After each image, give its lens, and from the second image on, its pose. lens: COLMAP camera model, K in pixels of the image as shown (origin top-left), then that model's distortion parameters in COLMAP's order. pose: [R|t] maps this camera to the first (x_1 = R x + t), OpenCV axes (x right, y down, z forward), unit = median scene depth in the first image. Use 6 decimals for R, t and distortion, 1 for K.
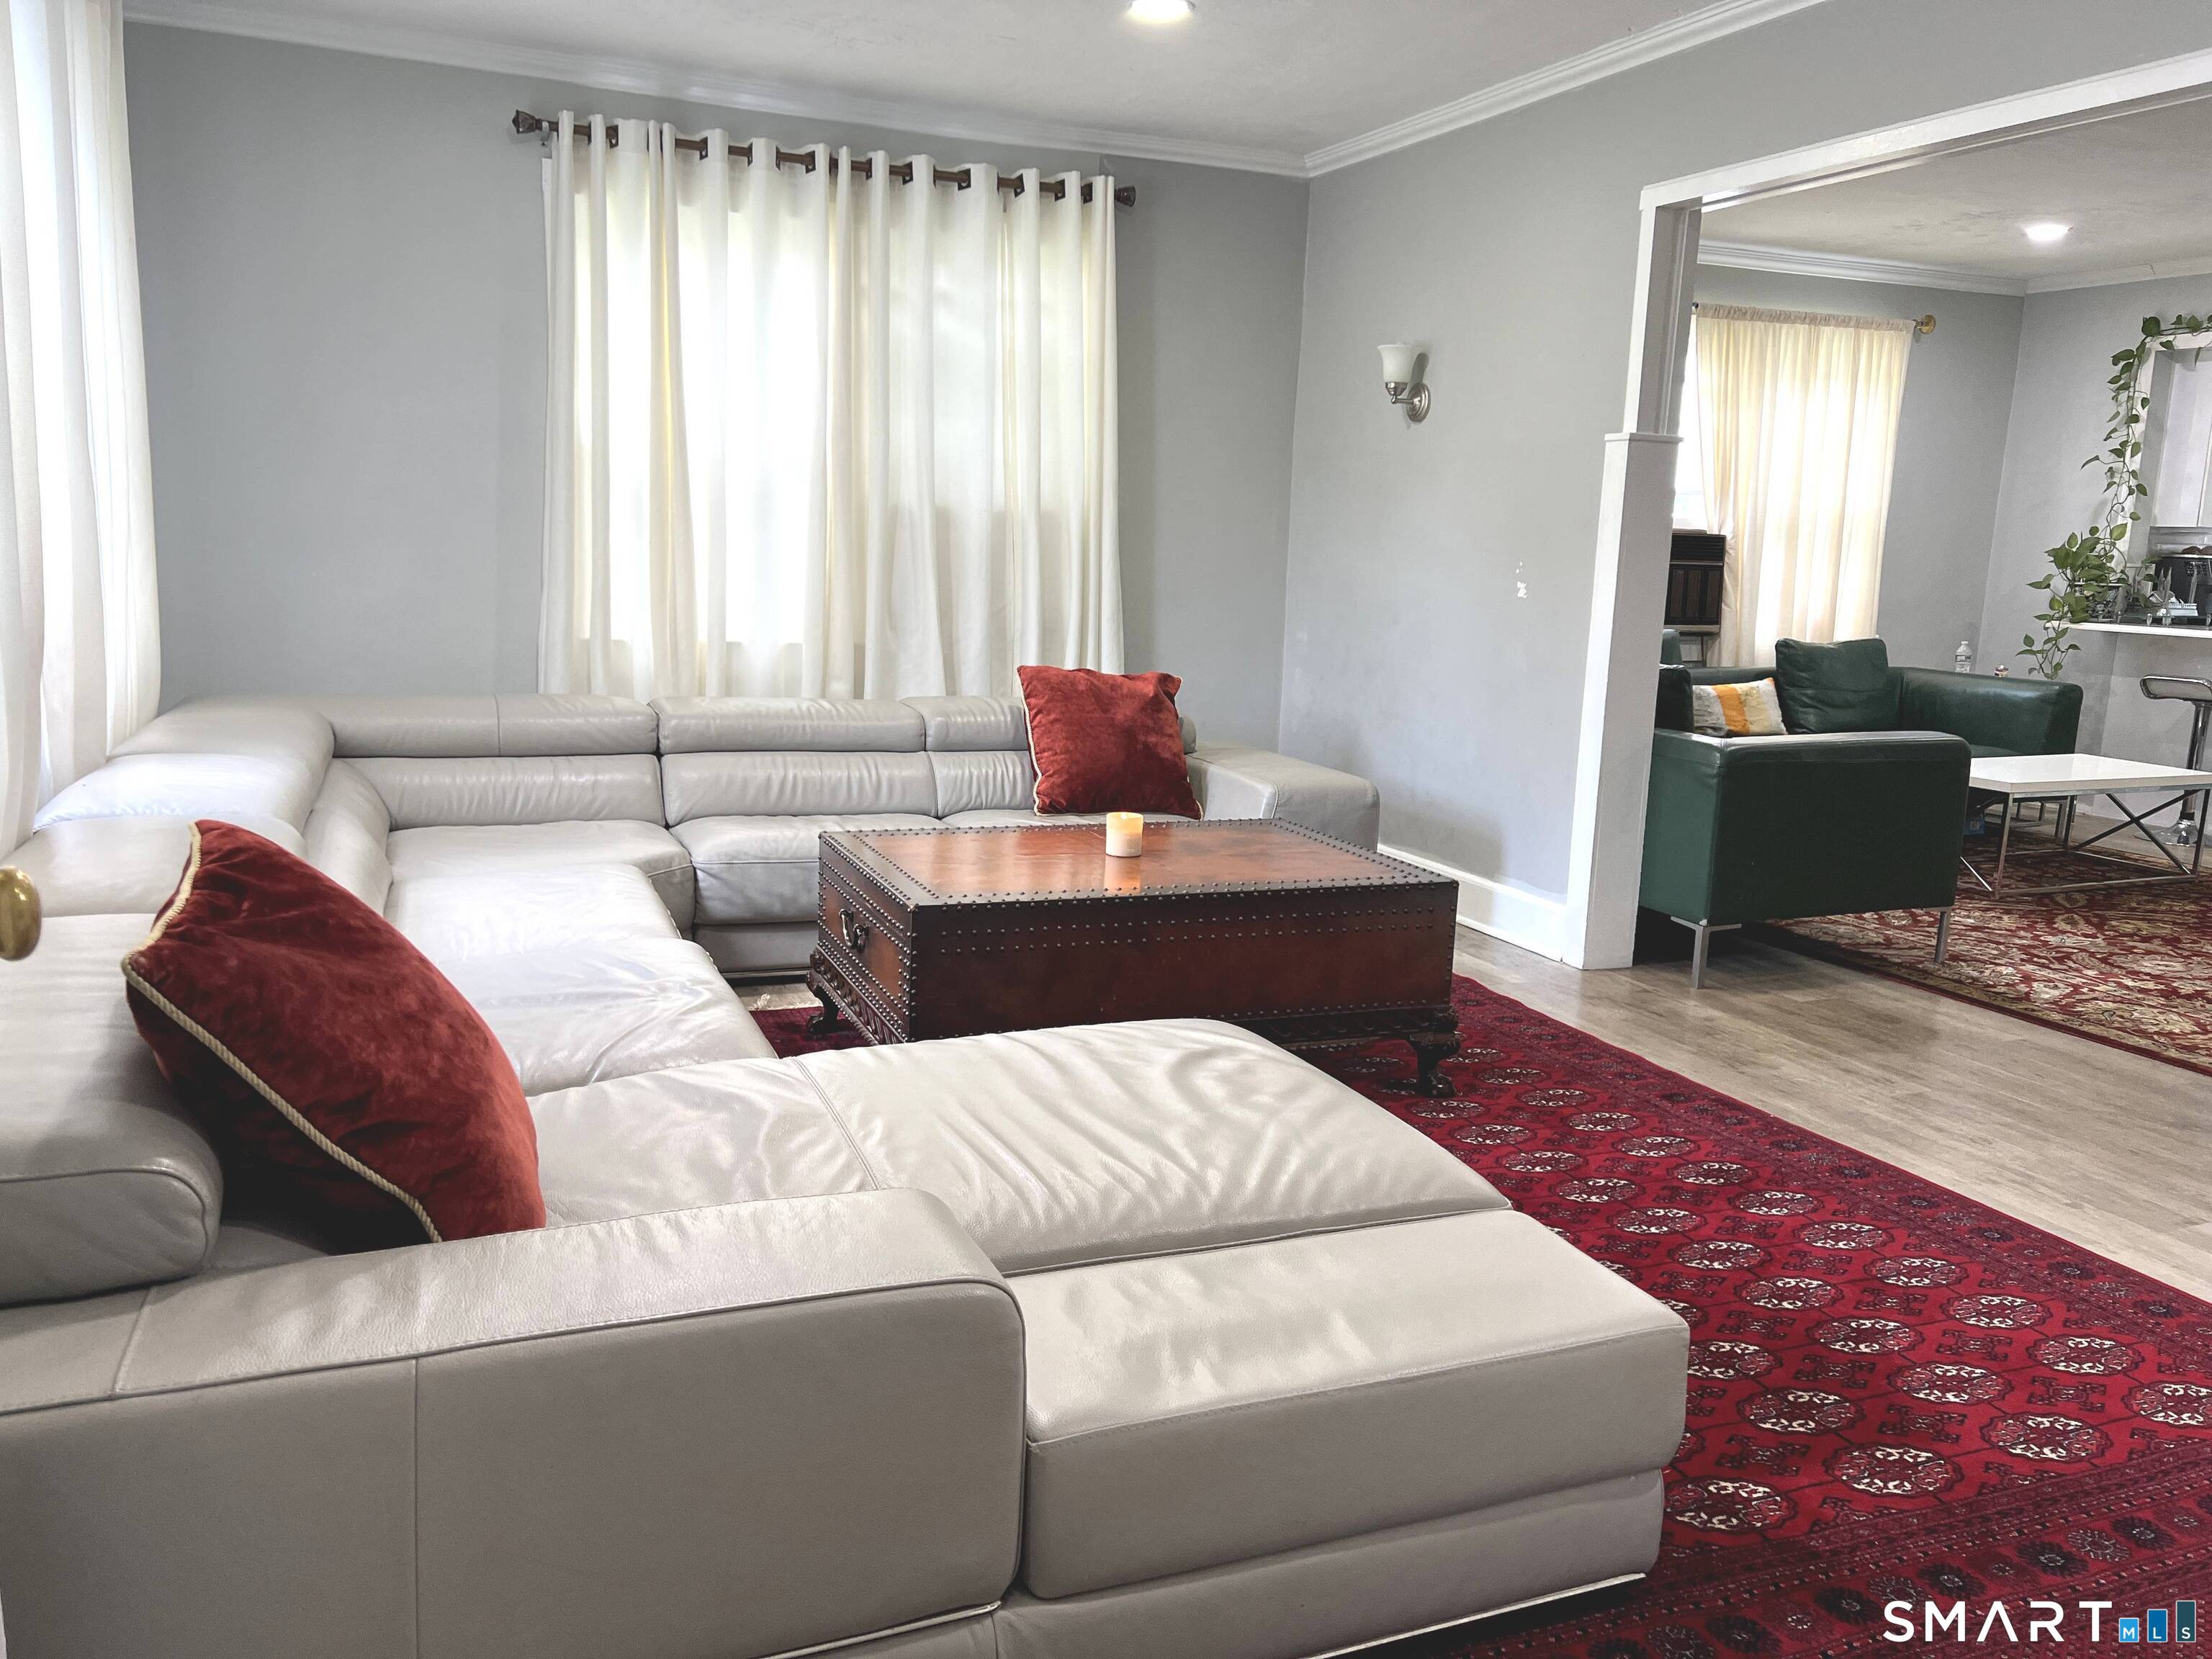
lens RADIAL K [[1678.5, 0, 1097.9], [0, 1678.5, 840.9], [0, 0, 1]] dist [0.065585, -0.085340]
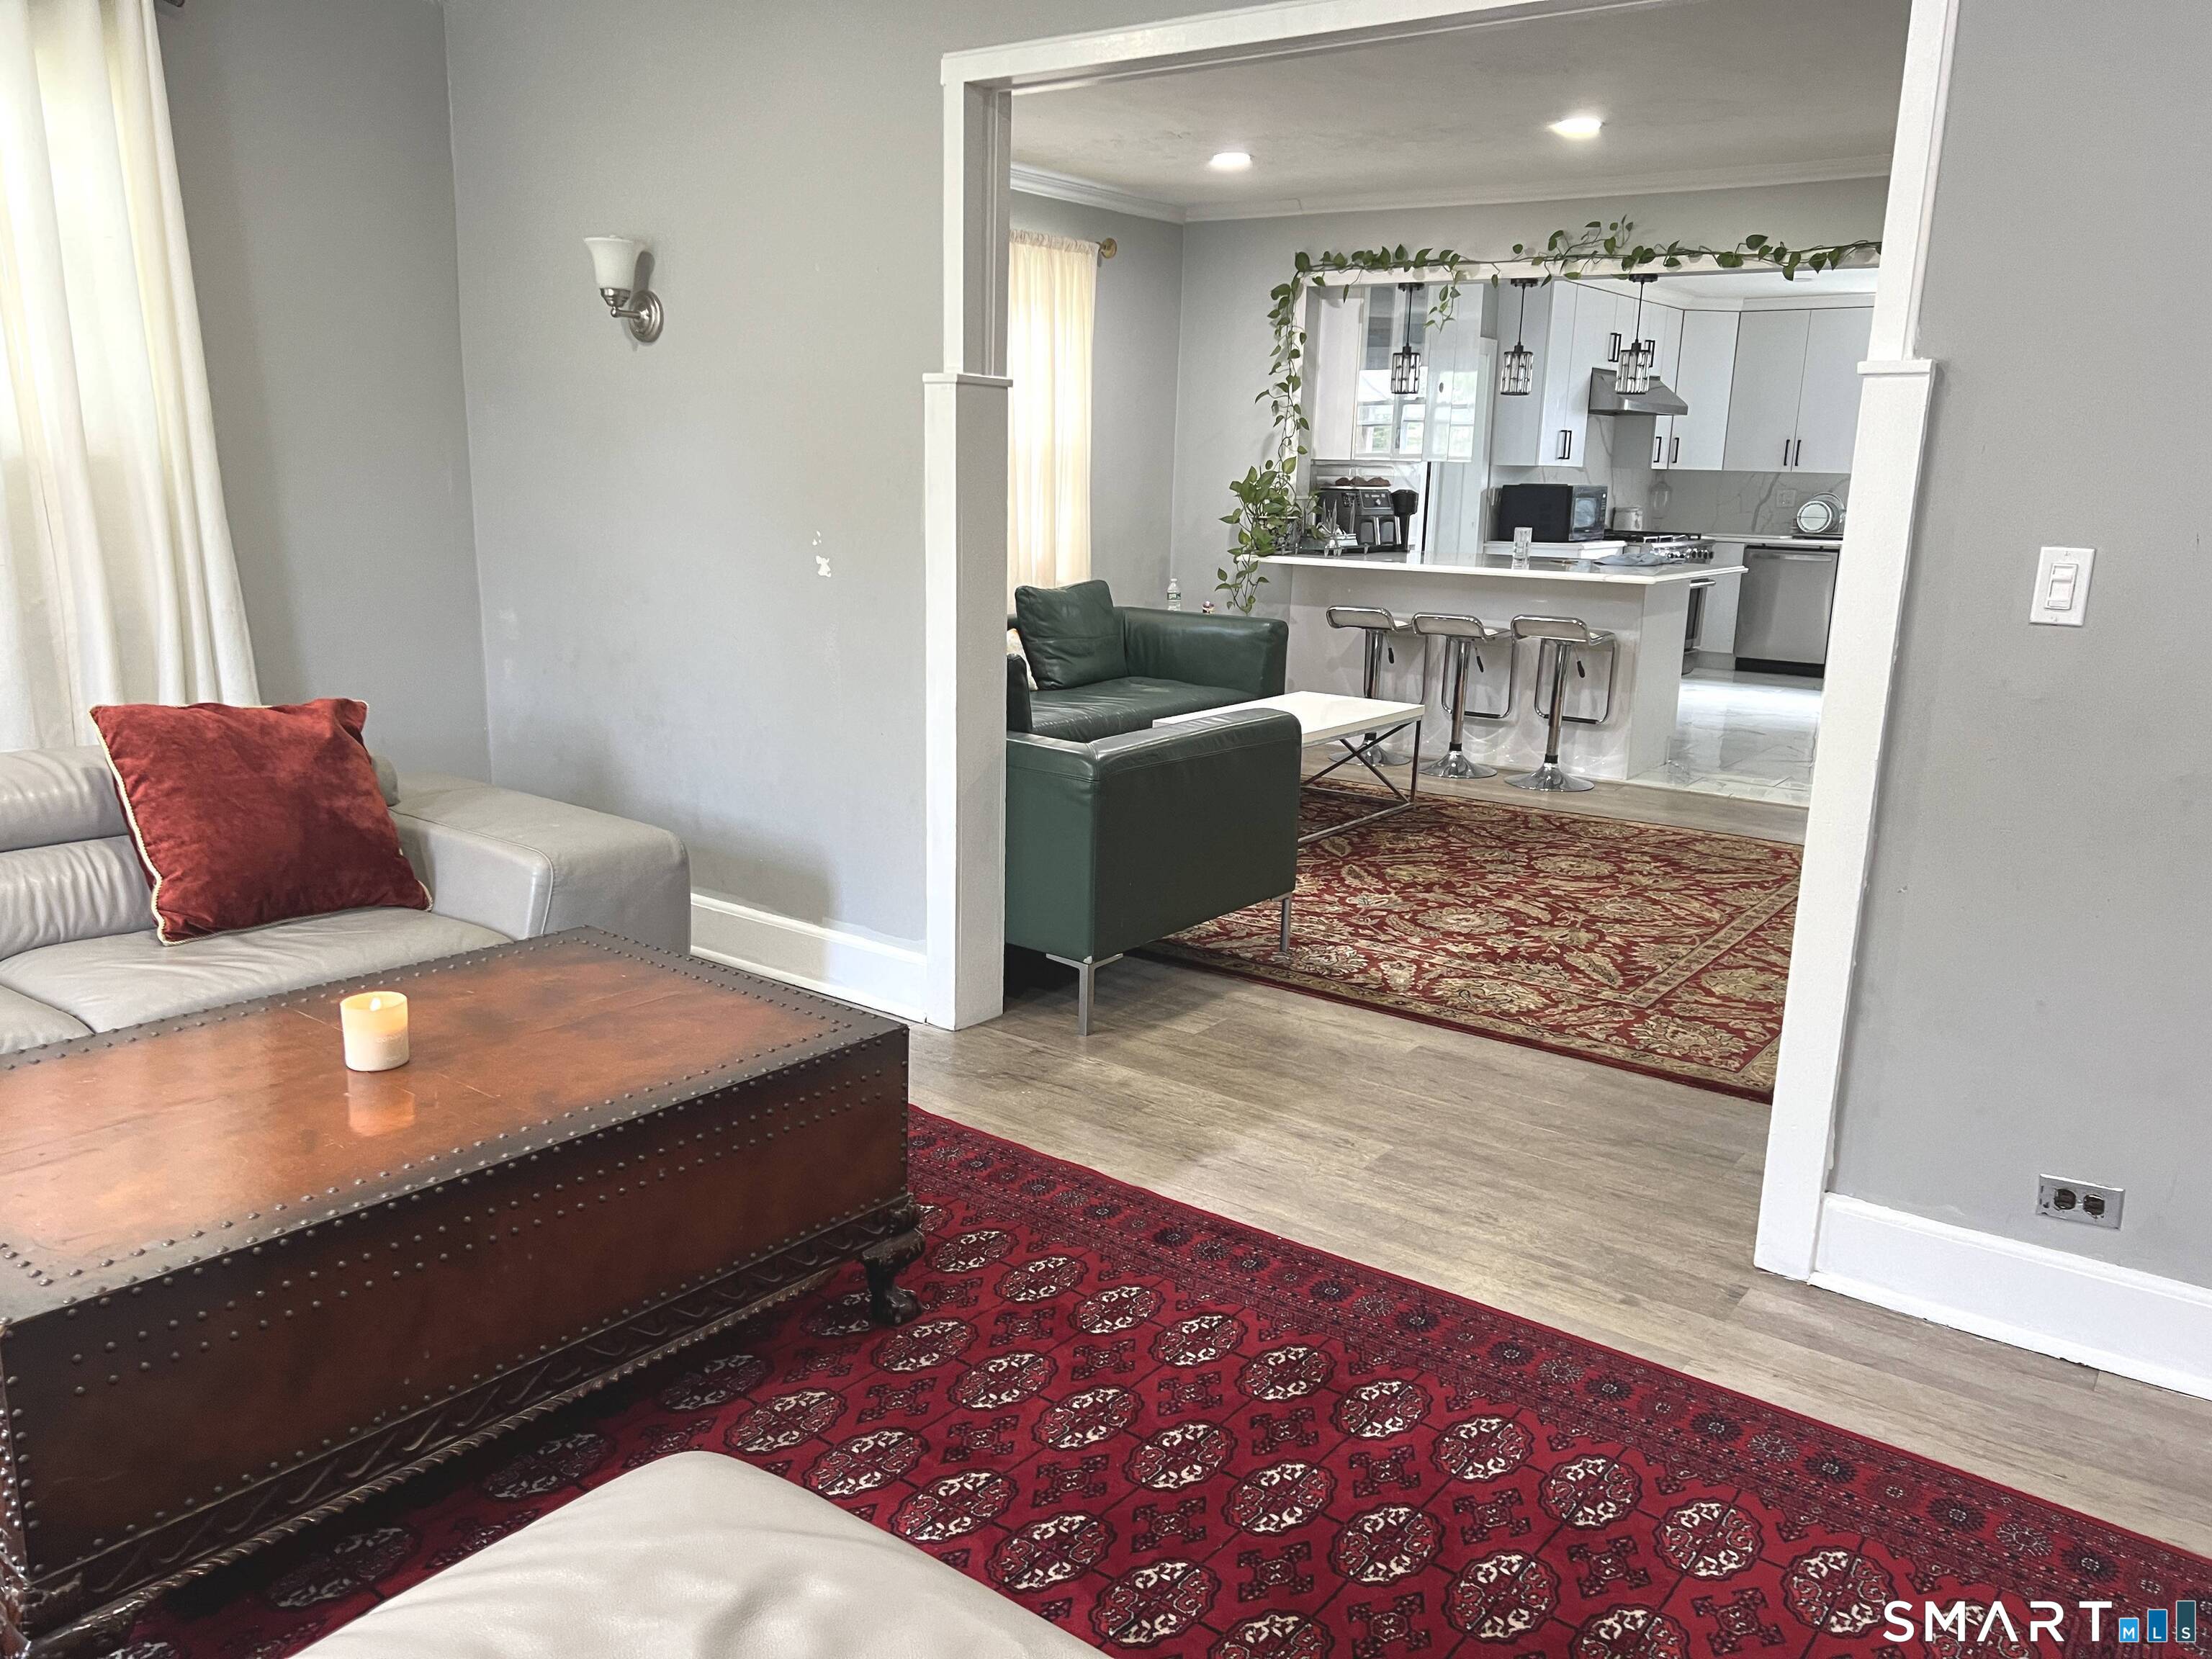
lens RADIAL K [[1655.9, 0, 1078.3], [0, 1655.9, 832.4], [0, 0, 1]] dist [0.105654, -0.104700]
pose [[0.871352, -0.115455, 0.476882, -0.033034], [0.089788, 0.993030, 0.076357, -0.071191], [-0.482374, -0.023716, 0.875644, 0.242726]]
